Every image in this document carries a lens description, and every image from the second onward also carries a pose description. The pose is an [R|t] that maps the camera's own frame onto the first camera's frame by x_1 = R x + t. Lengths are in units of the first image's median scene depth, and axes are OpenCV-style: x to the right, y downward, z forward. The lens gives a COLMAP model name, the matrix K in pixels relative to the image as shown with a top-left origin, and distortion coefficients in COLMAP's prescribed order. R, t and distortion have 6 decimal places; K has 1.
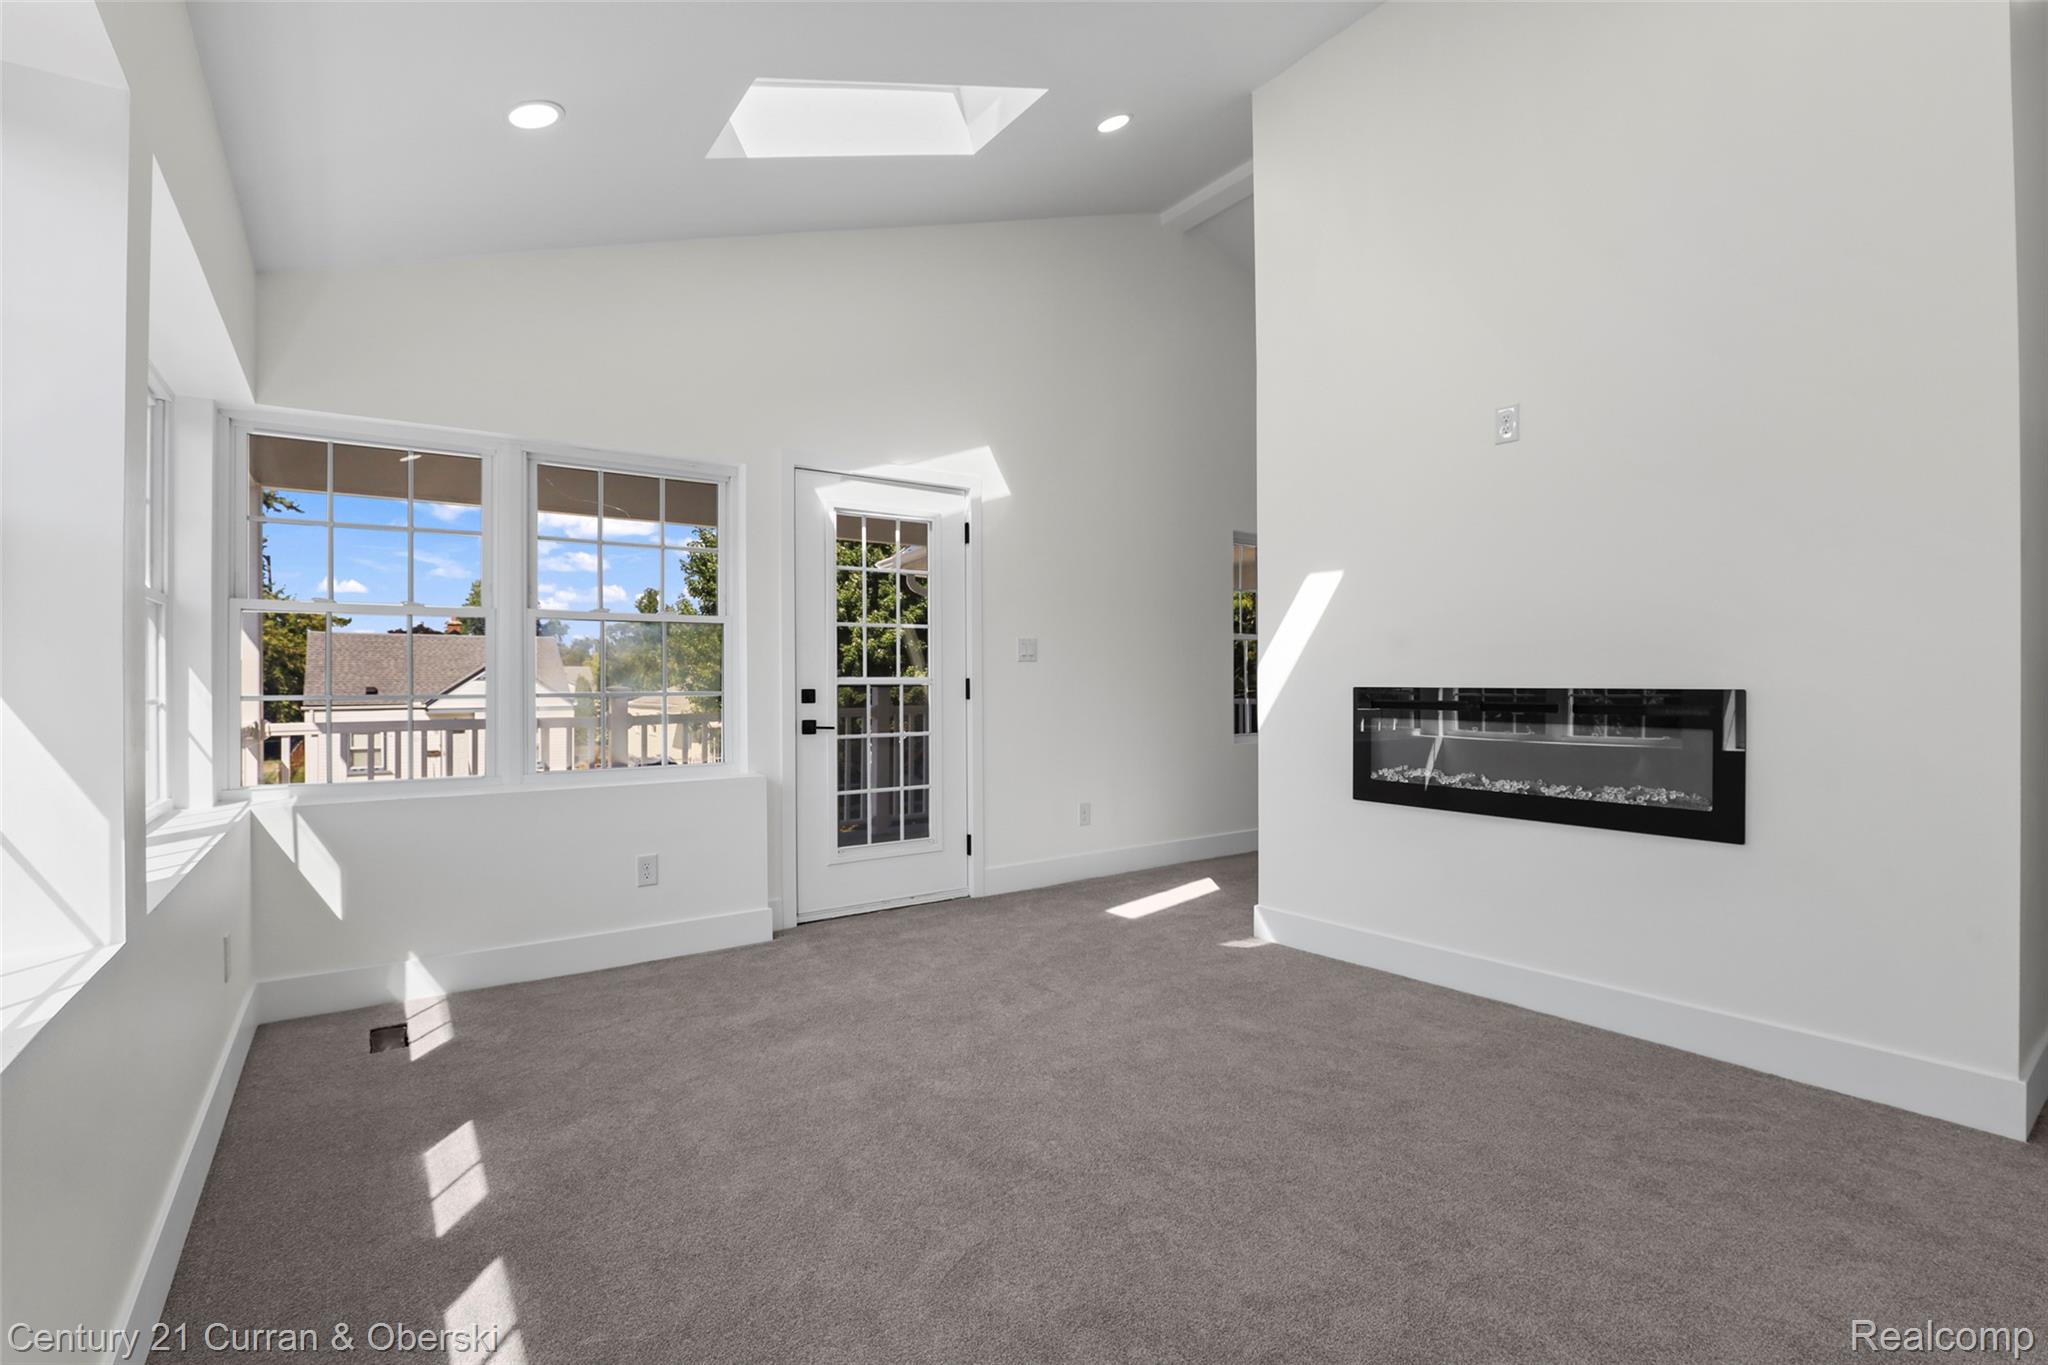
lens RADIAL K [[942.0, 0, 1025.8], [0, 942.0, 691.4], [0, 0, 1]] dist [-0.030325, 0.000227]
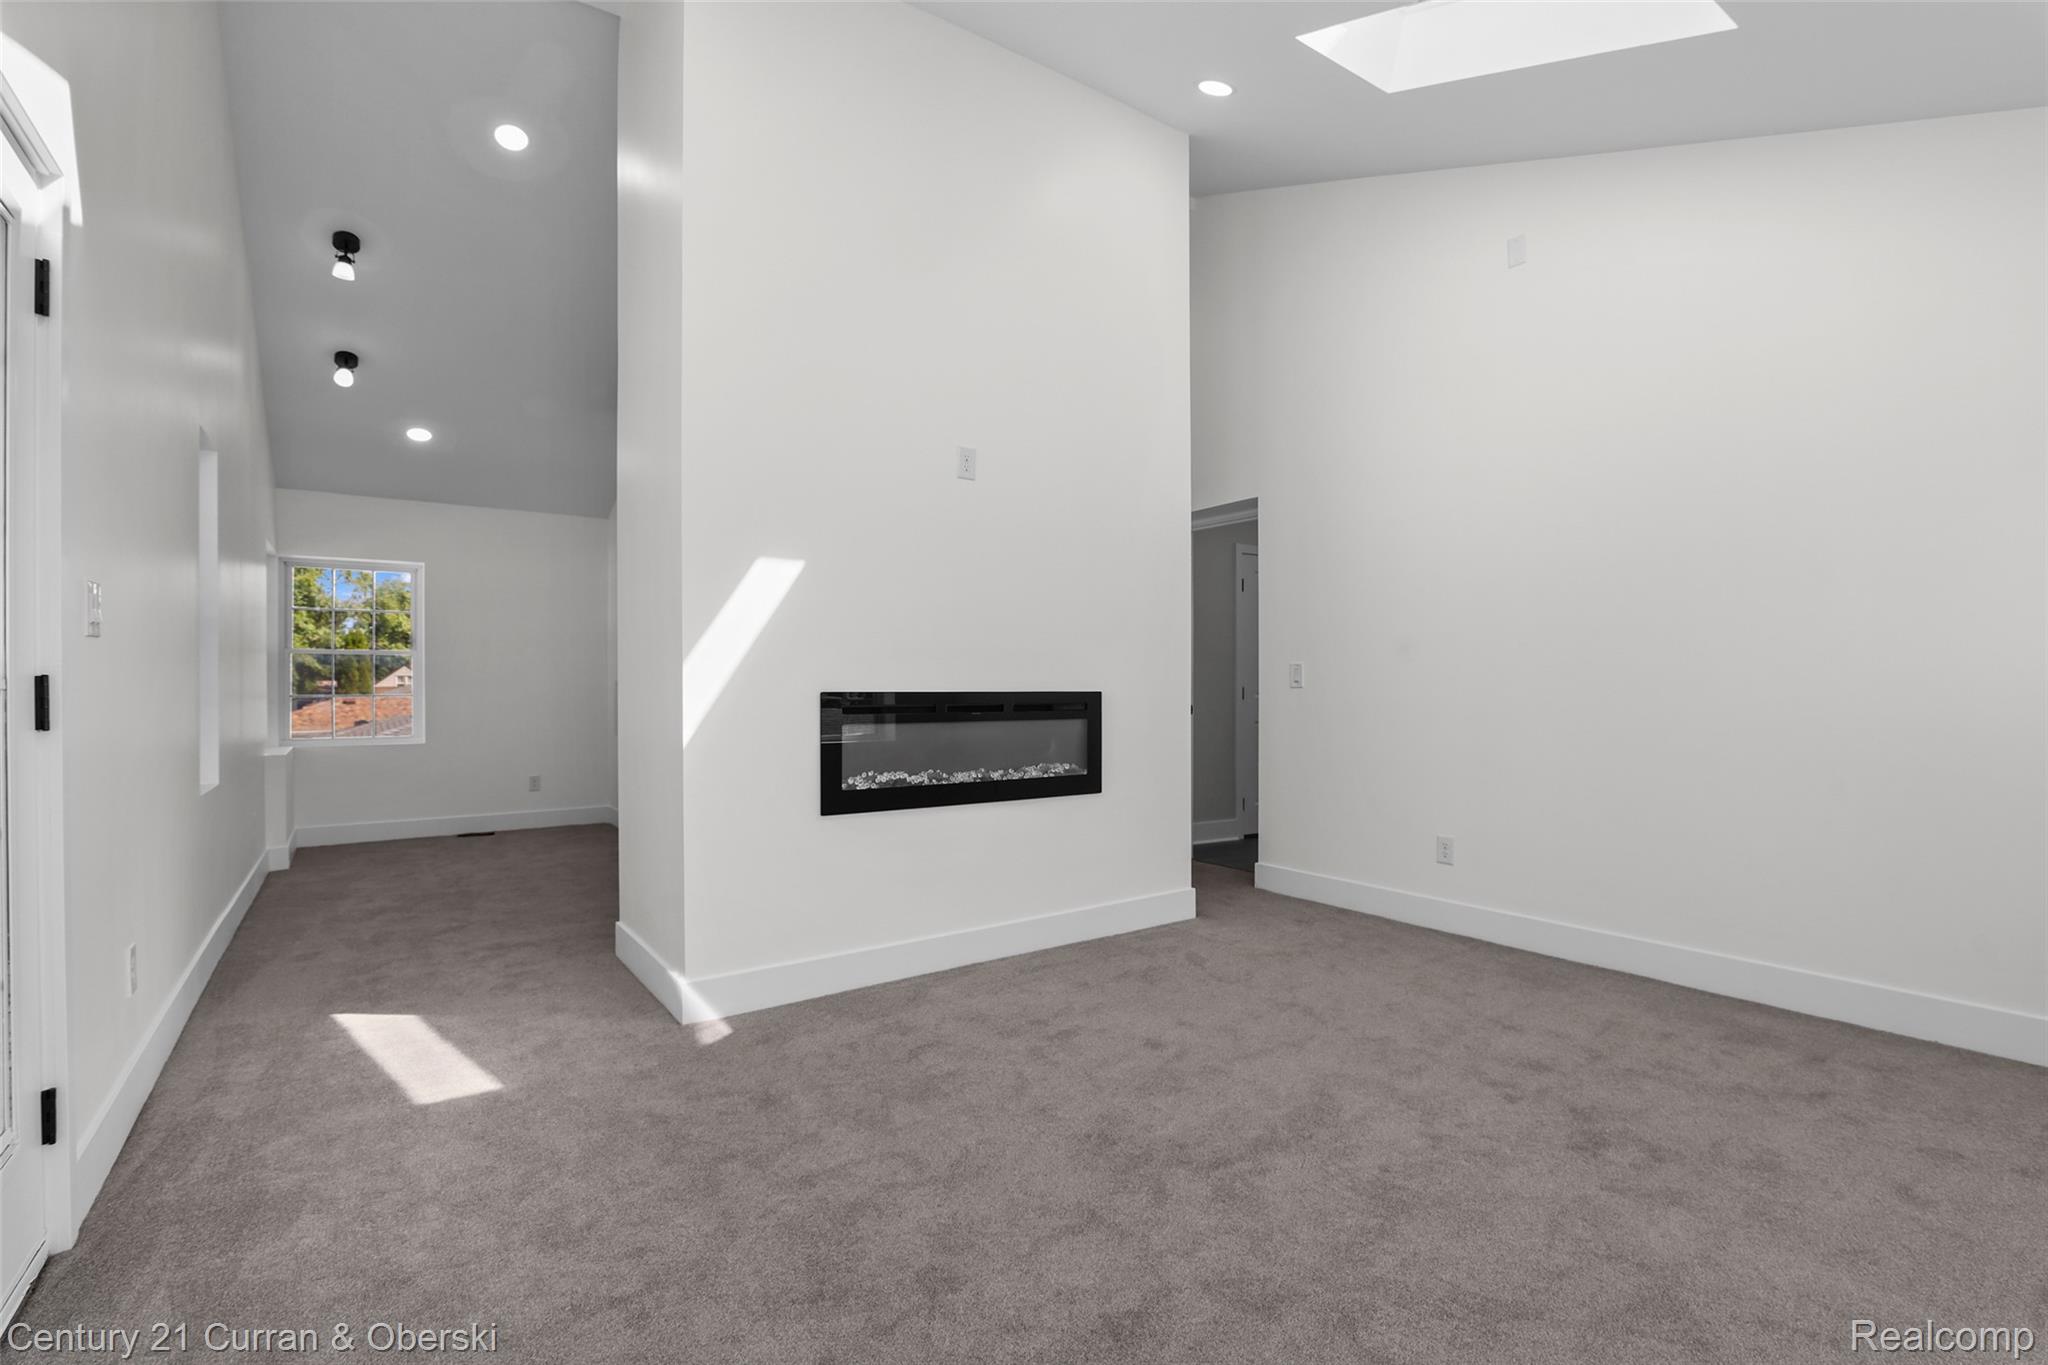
lens RADIAL K [[942.0, 0, 1025.8], [0, 942.0, 691.4], [0, 0, 1]] dist [-0.030325, 0.000227]
pose [[-0.013404, -0.000609, 0.999910, -0.600198], [0.007813, 0.999969, 0.000714, -0.004299], [-0.999880, 0.007822, -0.013399, 0.867994]]
